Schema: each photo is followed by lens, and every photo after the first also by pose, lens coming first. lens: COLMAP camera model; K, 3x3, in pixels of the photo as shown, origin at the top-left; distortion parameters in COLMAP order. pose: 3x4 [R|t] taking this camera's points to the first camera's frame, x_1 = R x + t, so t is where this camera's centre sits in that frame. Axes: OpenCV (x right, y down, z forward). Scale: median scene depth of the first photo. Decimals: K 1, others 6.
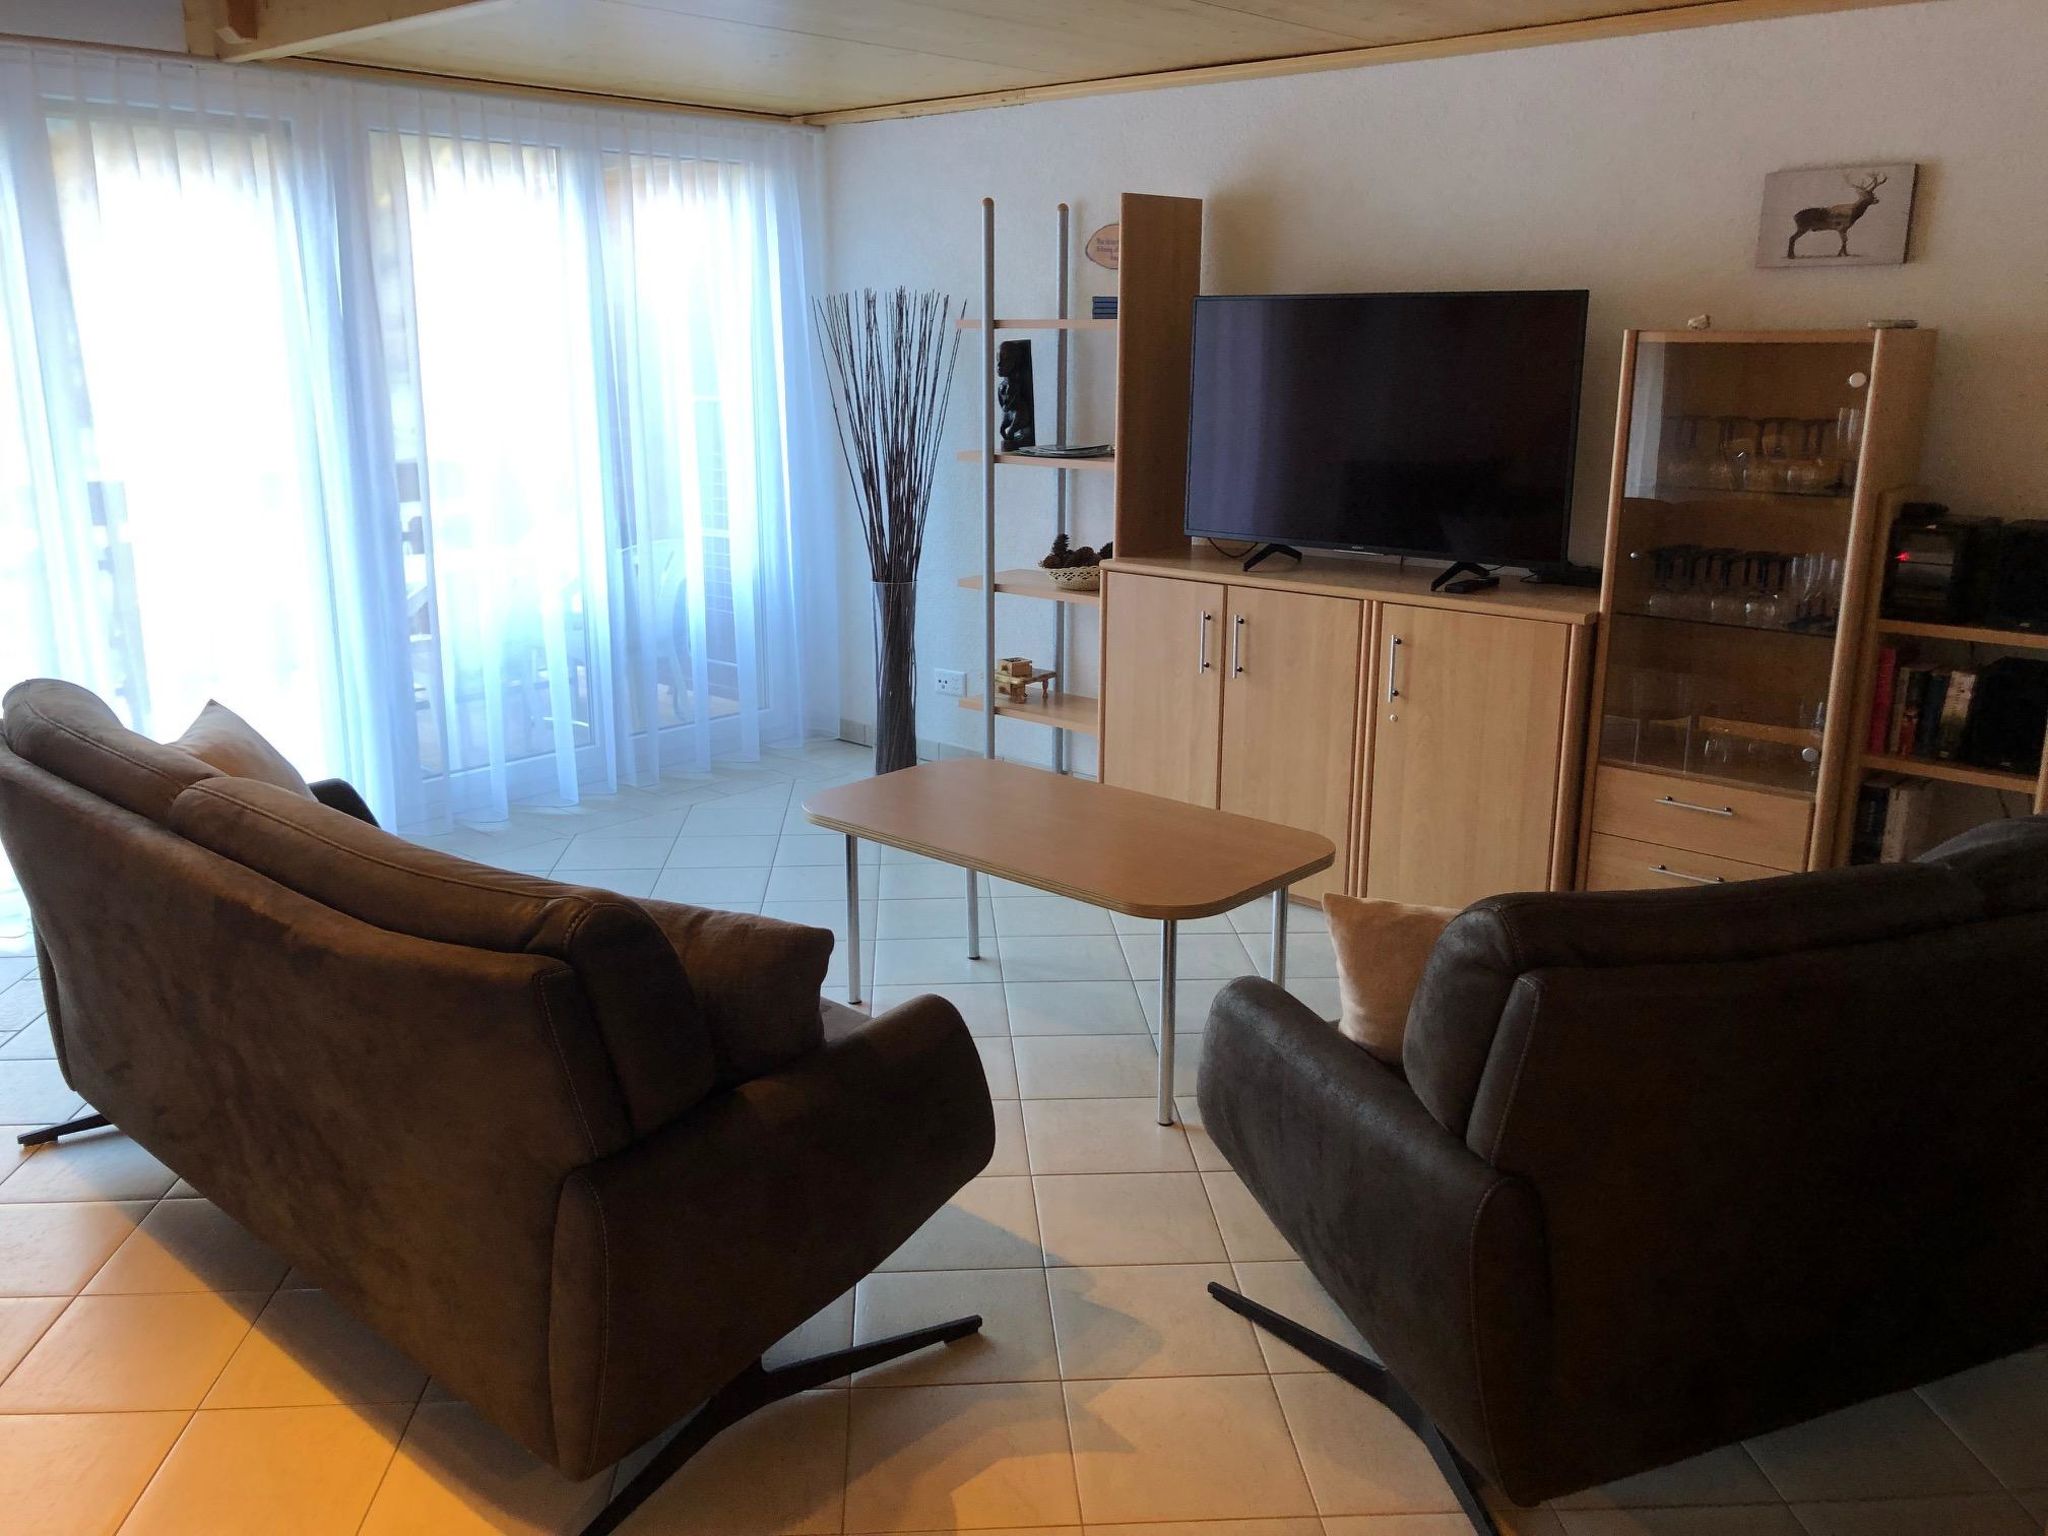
lens RADIAL K [[1671.8, 0, 1004.7], [0, 1671.8, 764.4], [0, 0, 1]] dist [0.032132, -0.045914]
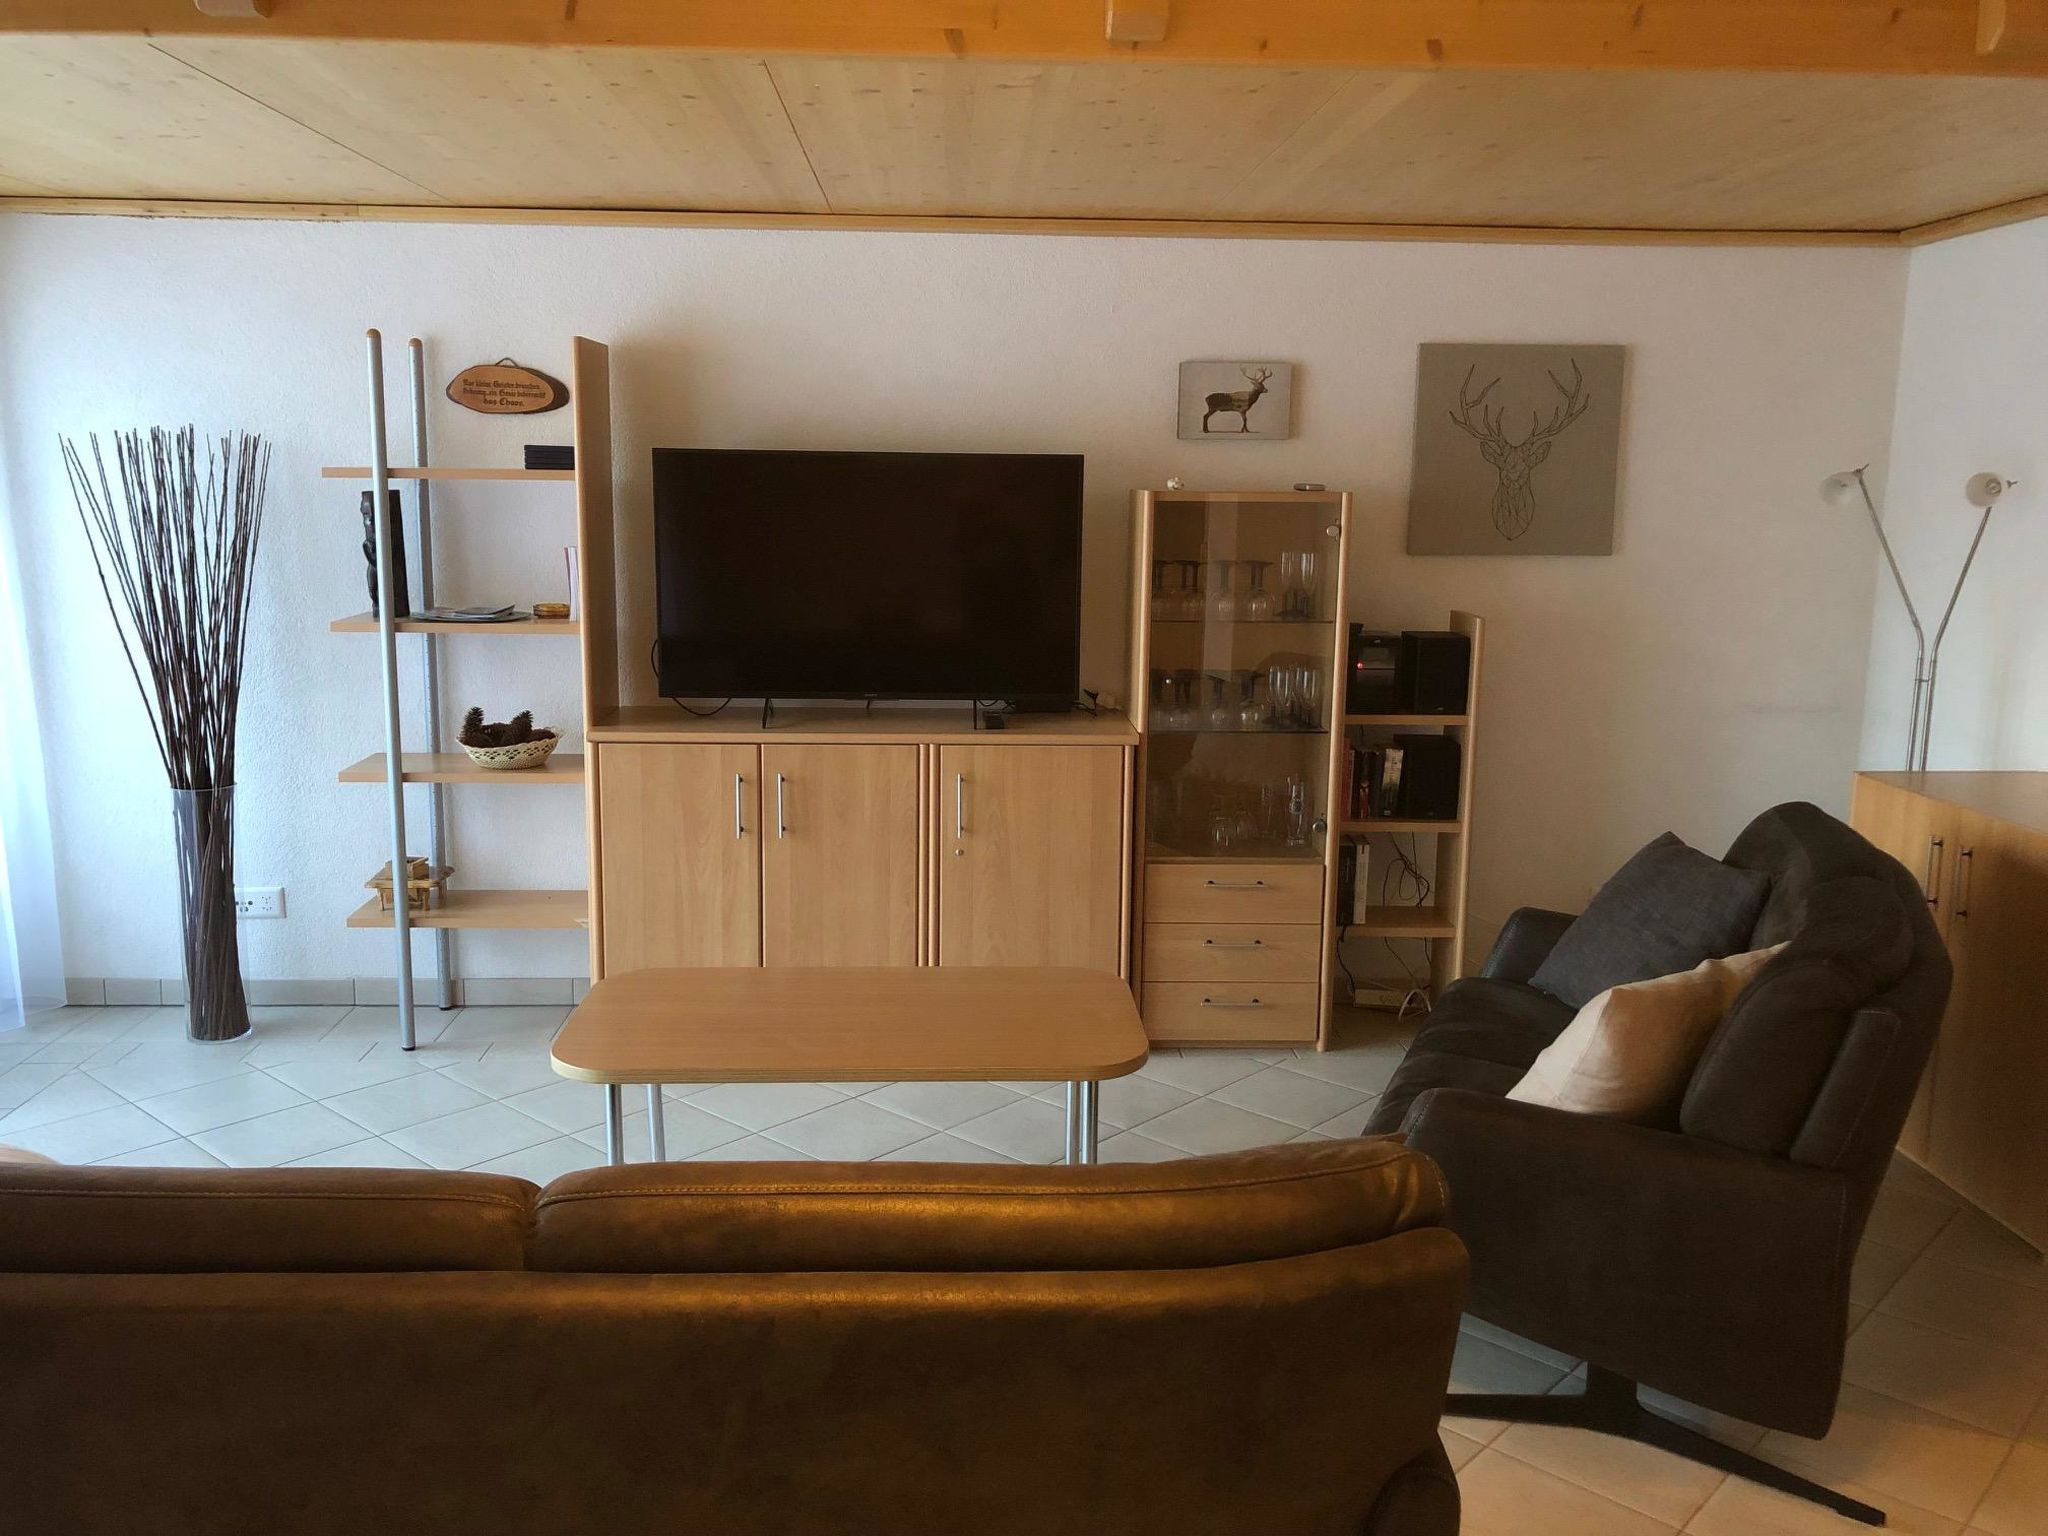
lens RADIAL K [[1671.8, 0, 1004.7], [0, 1671.8, 764.4], [0, 0, 1]] dist [0.032132, -0.045914]
pose [[0.717627, -0.114283, 0.686987, -0.502231], [0.163233, 0.986567, -0.006393, -0.077444], [-0.677028, 0.116727, 0.726642, 0.237274]]
